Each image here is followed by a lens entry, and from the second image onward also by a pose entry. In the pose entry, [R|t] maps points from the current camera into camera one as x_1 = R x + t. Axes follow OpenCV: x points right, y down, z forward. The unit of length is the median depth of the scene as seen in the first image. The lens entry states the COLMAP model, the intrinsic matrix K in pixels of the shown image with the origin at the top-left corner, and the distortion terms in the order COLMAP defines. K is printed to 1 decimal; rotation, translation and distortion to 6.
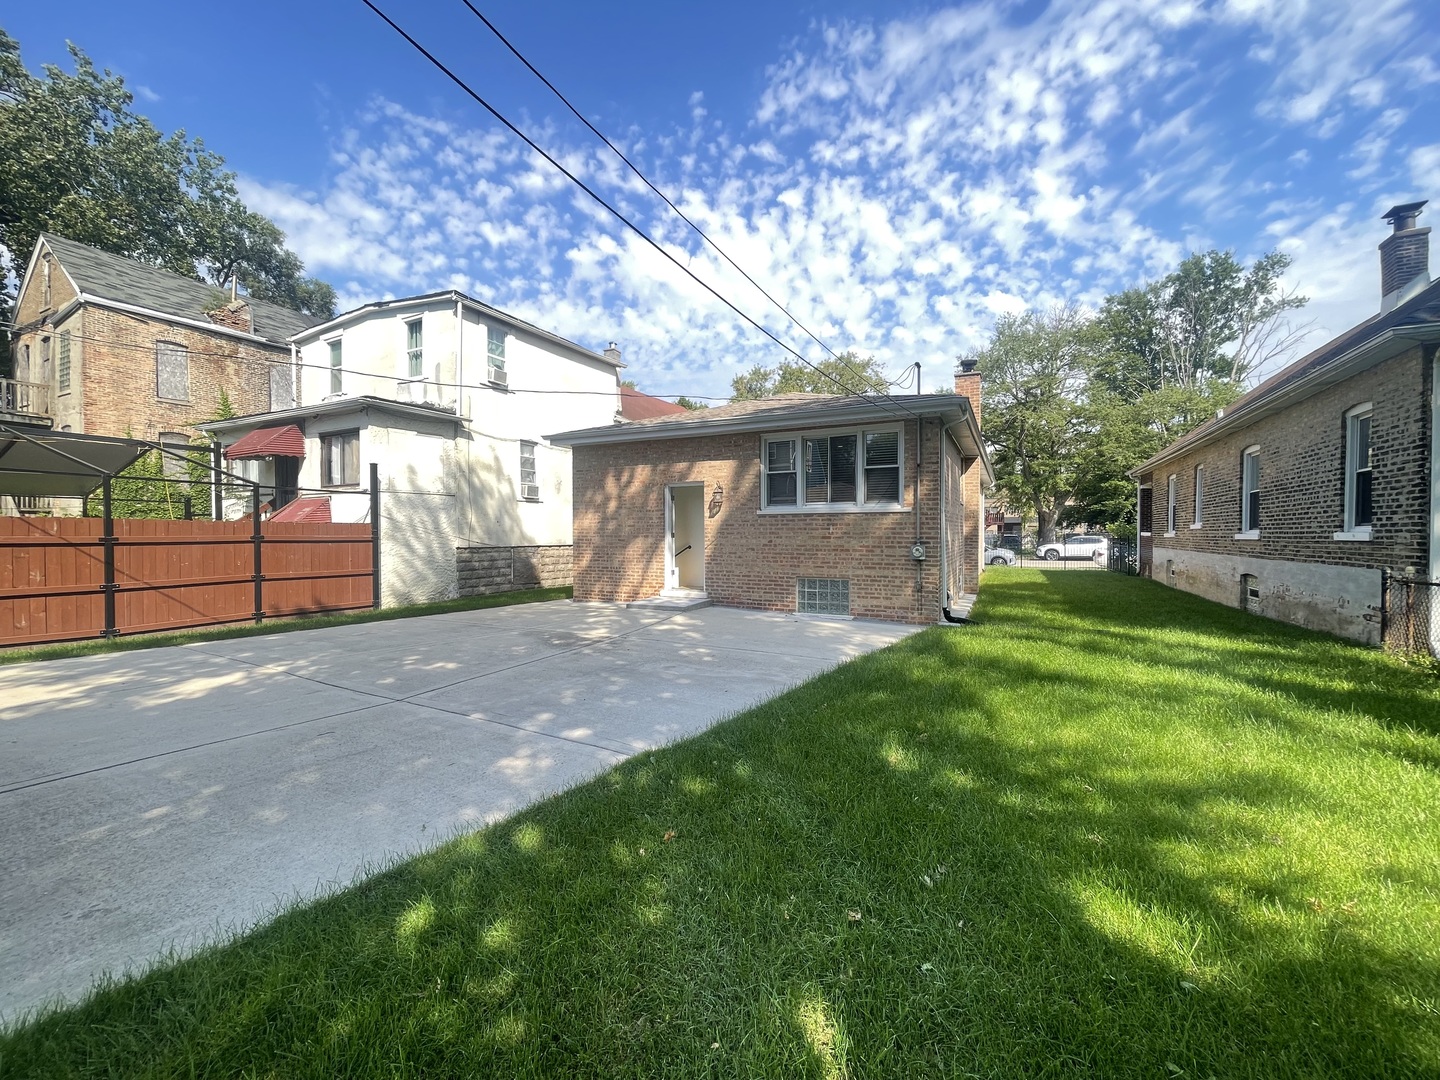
lens RADIAL K [[582.1, 0, 725.2], [0, 582.1, 536.3], [0, 0, 1]] dist [-0.006424, 0.002617]
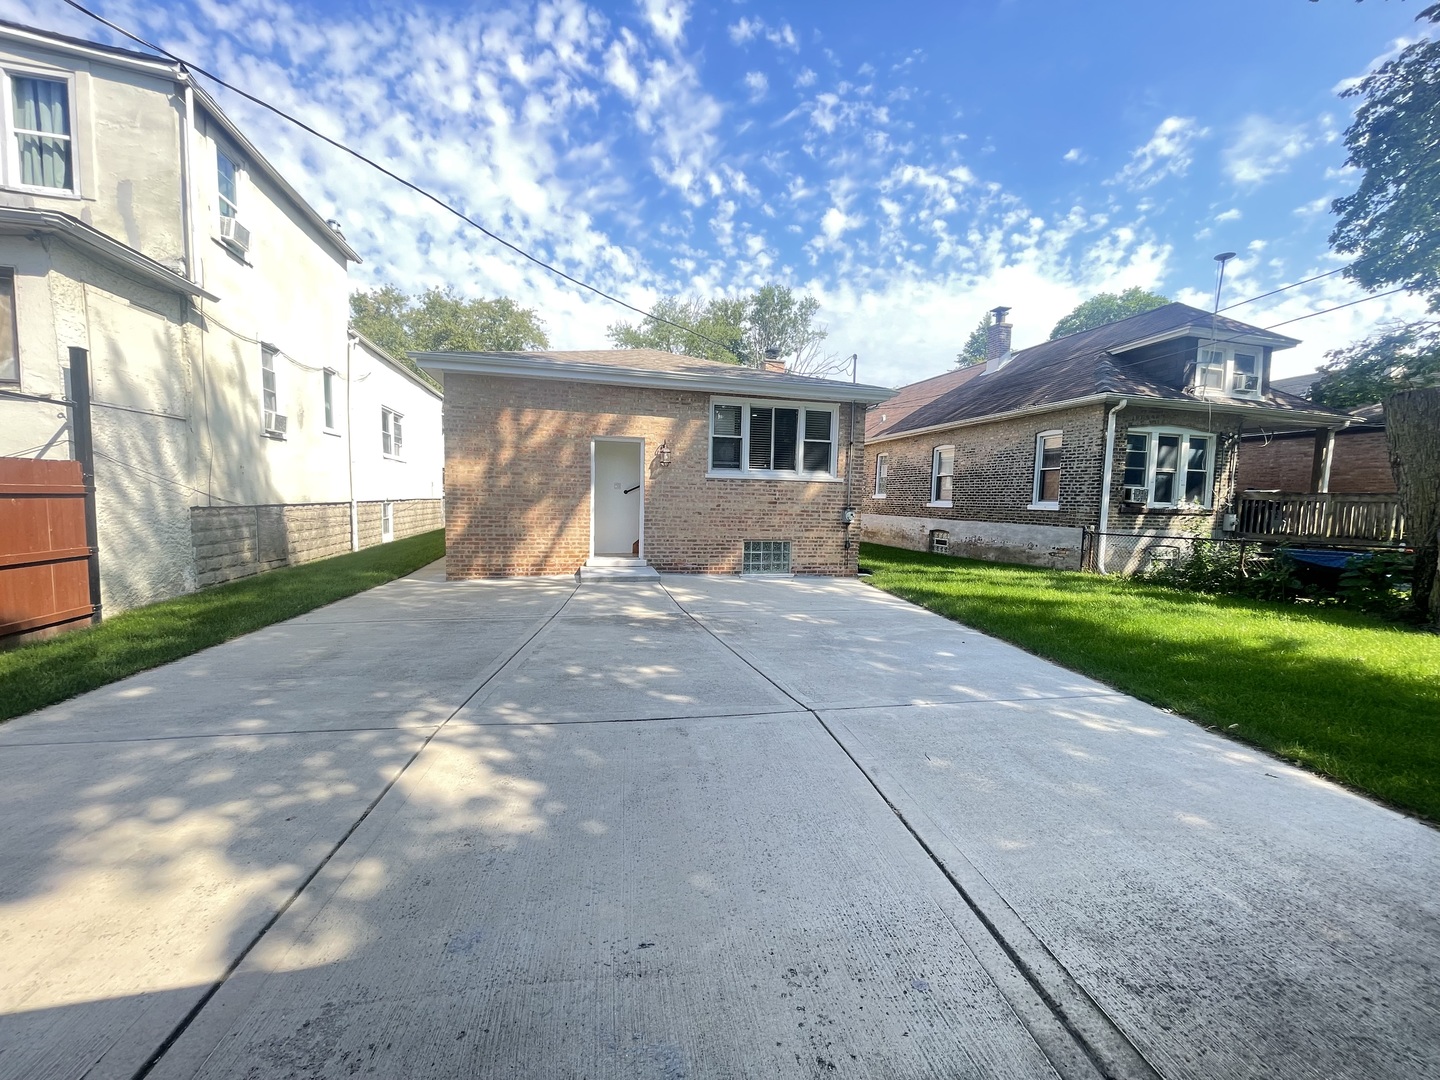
lens RADIAL K [[582.1, 0, 709.4], [0, 582.1, 530.9], [0, 0, 1]] dist [-0.006424, 0.002617]
pose [[0.762639, -0.017129, 0.646597, -0.533209], [-0.022993, 0.998300, 0.053565, -0.000305], [-0.646415, -0.055718, 0.760949, 0.227286]]
